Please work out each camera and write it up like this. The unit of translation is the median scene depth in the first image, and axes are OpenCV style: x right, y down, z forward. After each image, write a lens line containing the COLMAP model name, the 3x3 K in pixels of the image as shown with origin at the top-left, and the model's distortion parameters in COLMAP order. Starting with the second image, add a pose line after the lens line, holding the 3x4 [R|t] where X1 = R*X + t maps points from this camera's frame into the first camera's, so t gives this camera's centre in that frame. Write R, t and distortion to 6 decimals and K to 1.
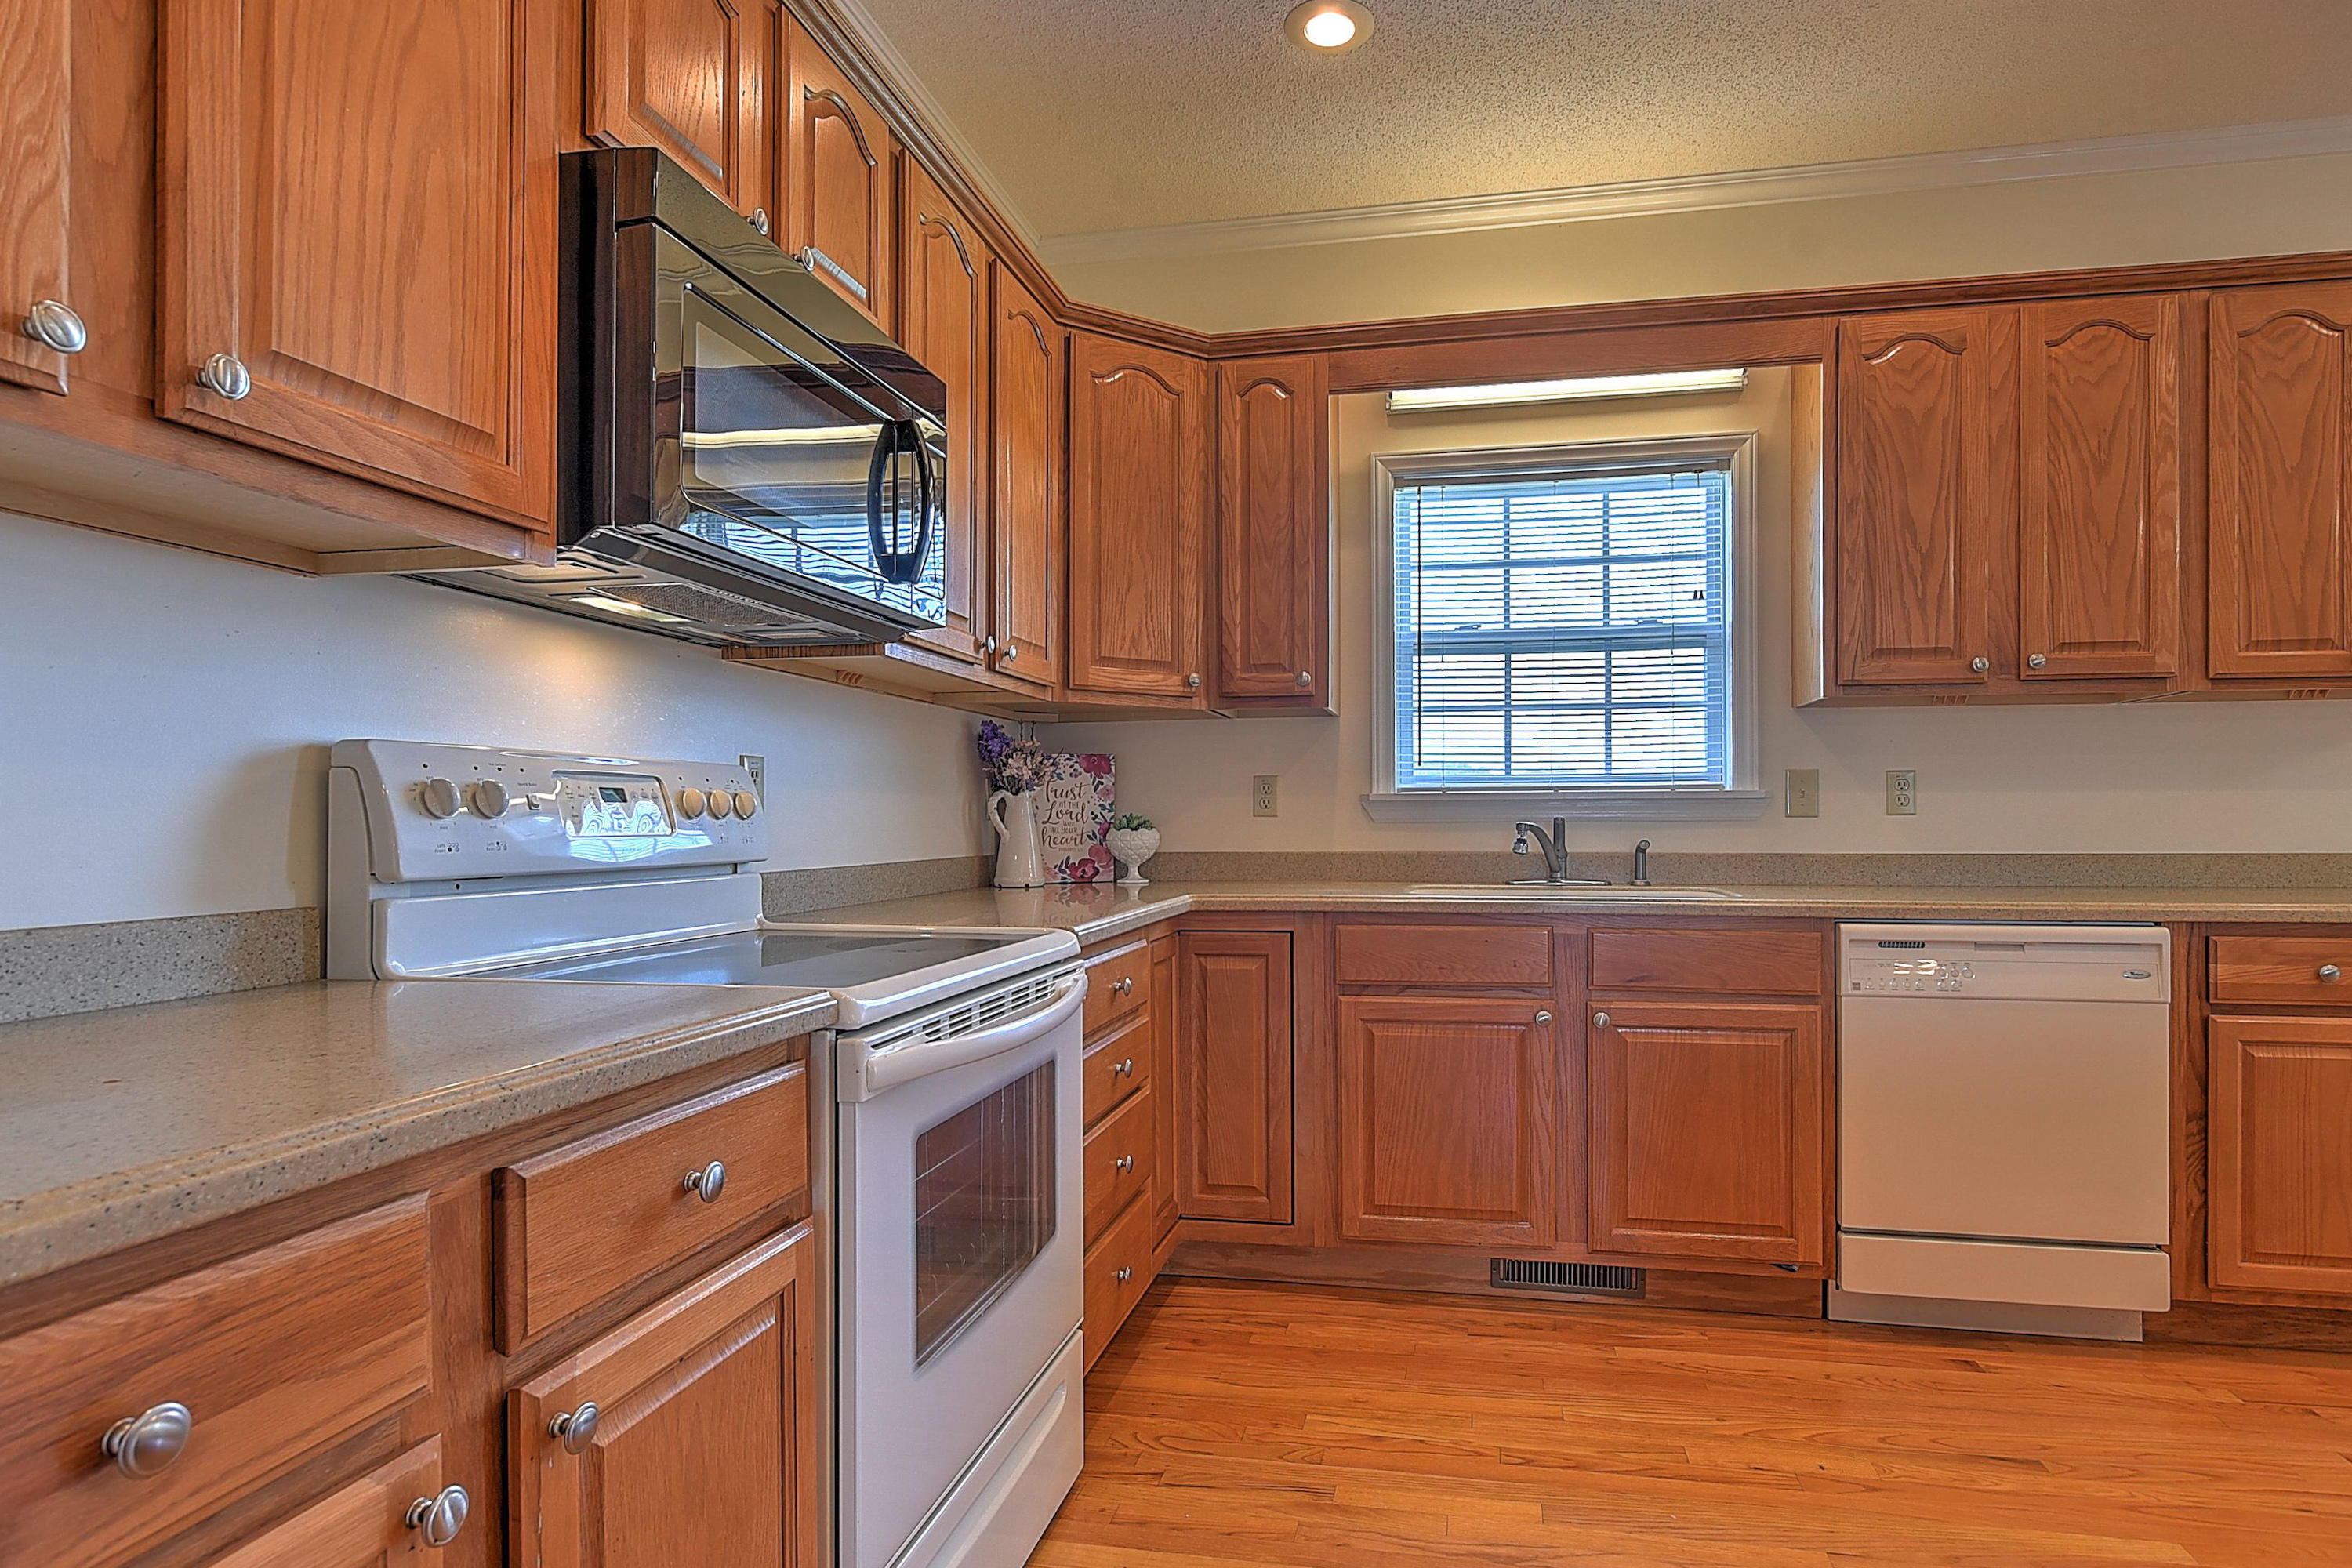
lens RADIAL K [[1312.6, 0, 1183.7], [0, 1312.6, 824.9], [0, 0, 1]] dist [-0.005466, 0.000280]
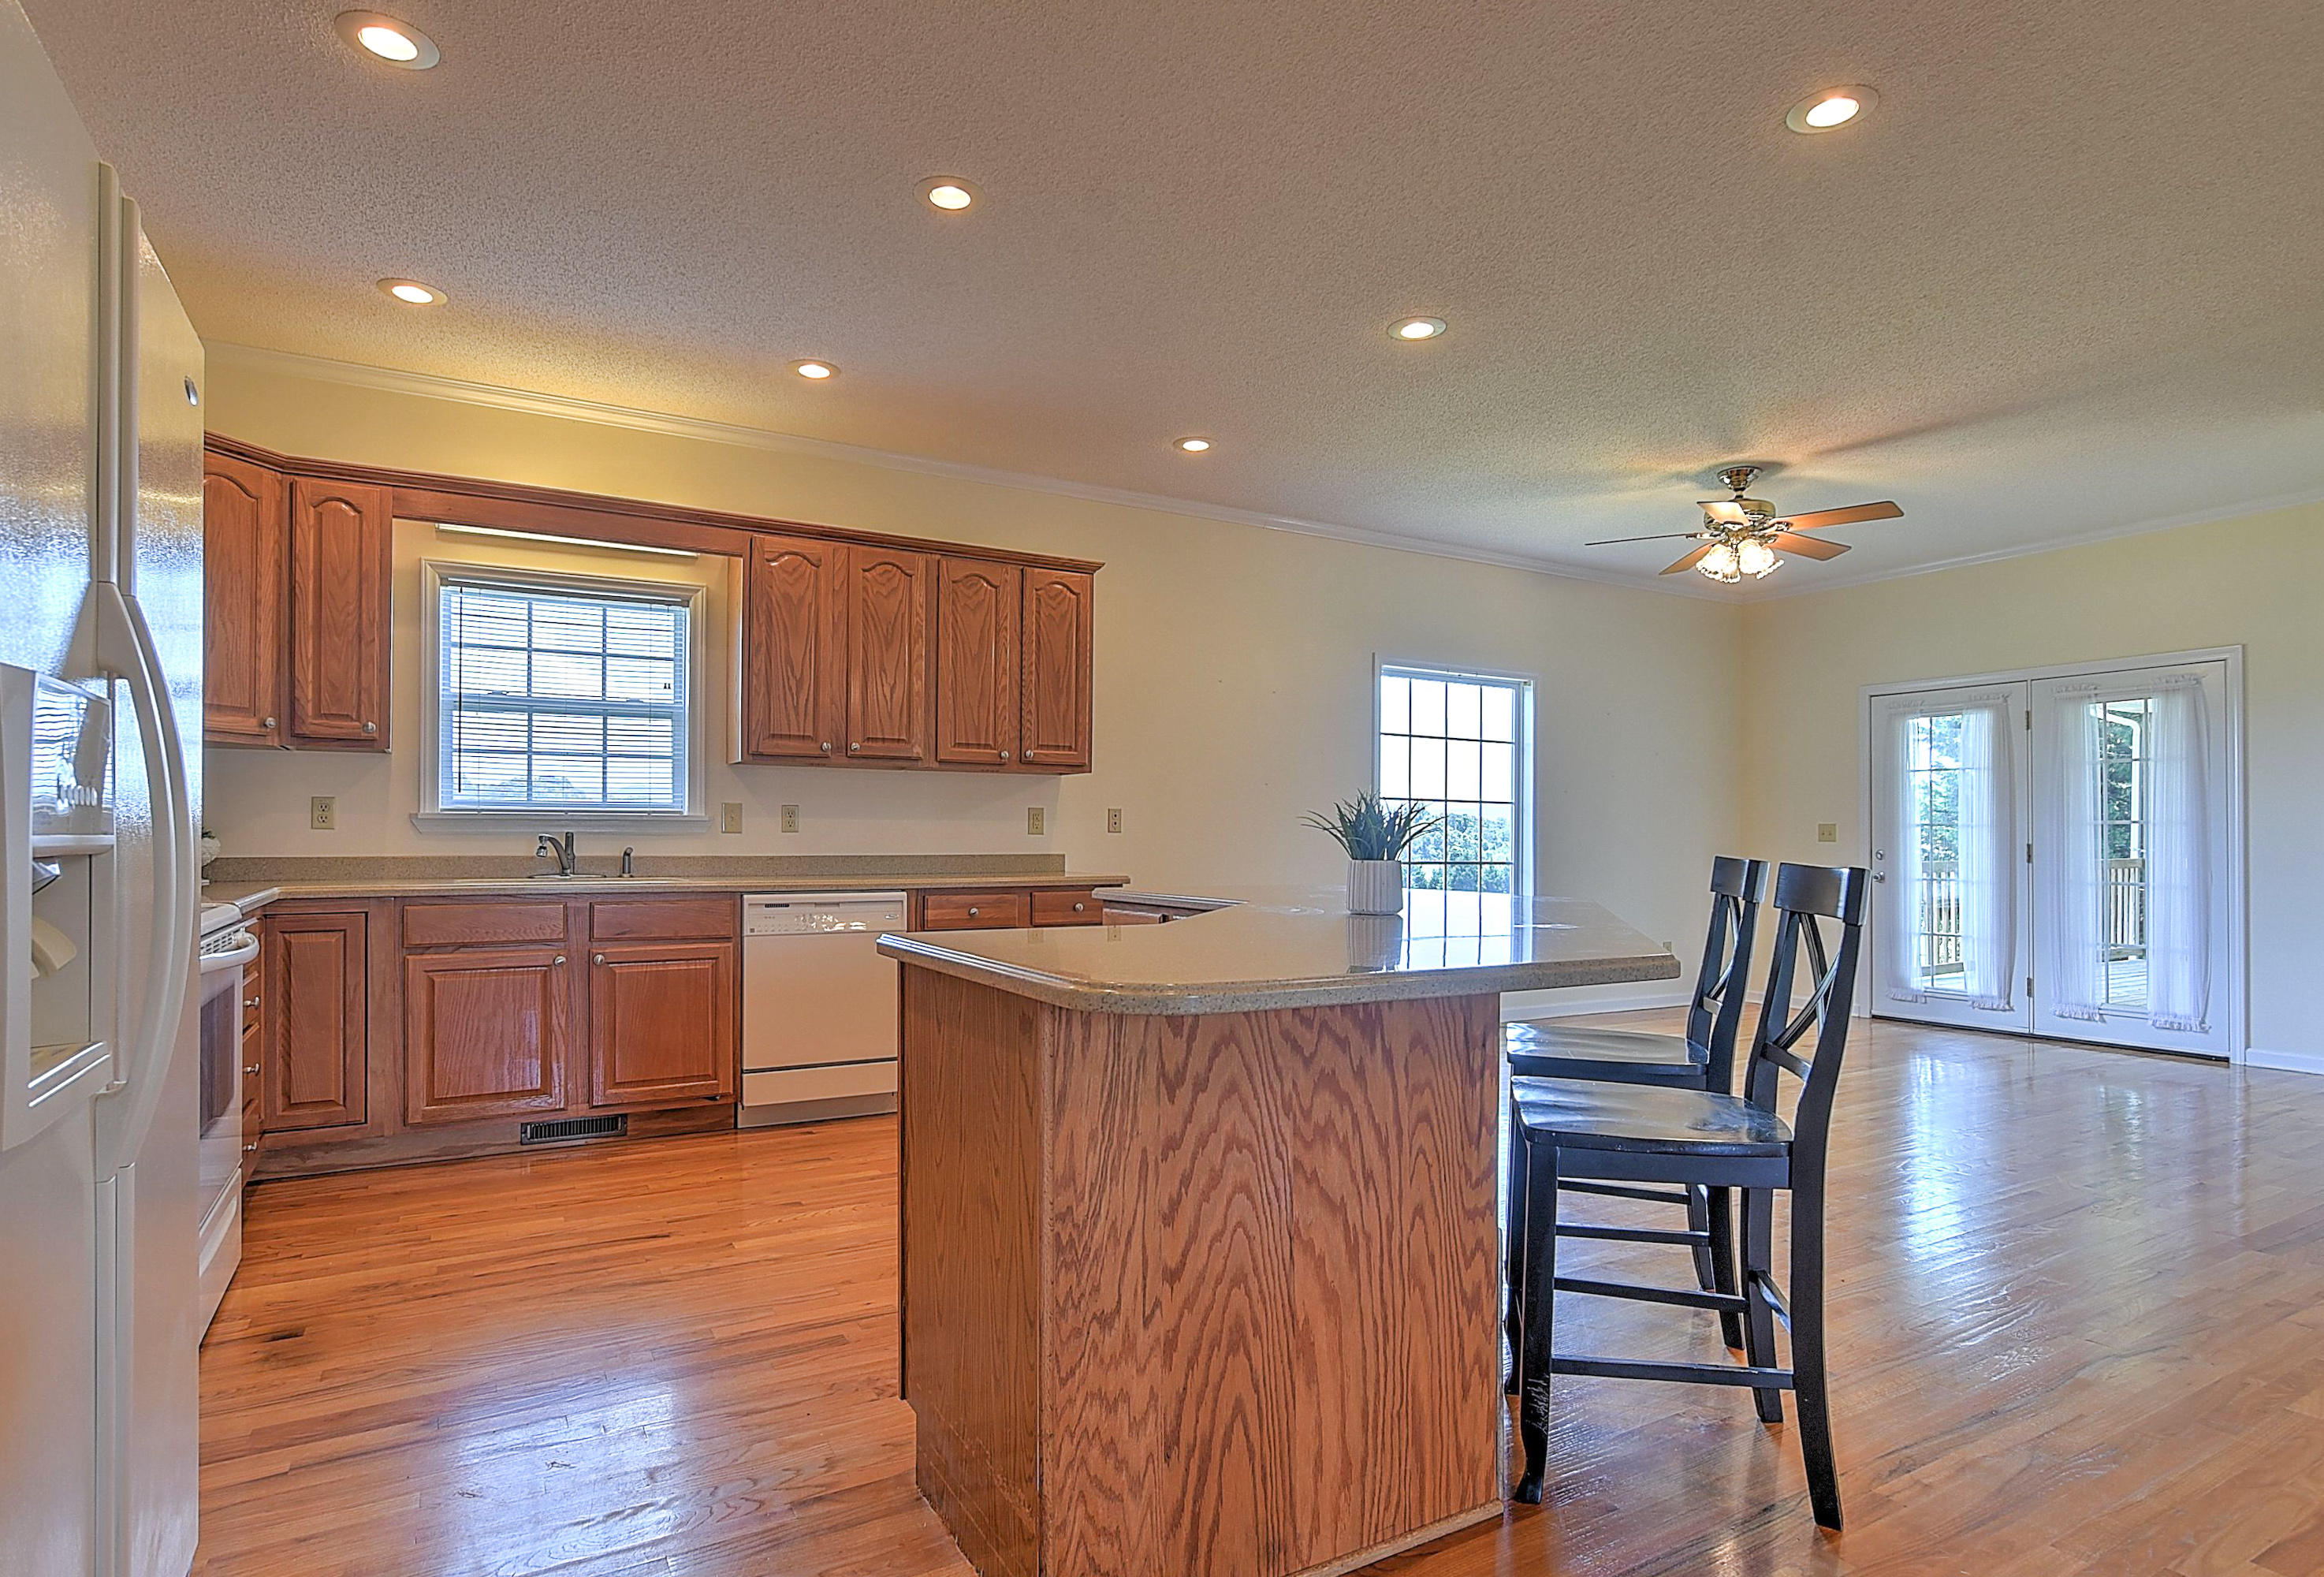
lens RADIAL K [[1237.1, 0, 1167.1], [0, 1237.1, 833.9], [0, 0, 1]] dist [-0.003874, 0.000200]
pose [[0.737306, 0.007570, 0.675516, -0.173074], [-0.005390, 0.999971, -0.005323, 0.000607], [-0.675537, 0.000283, 0.737326, -0.526554]]
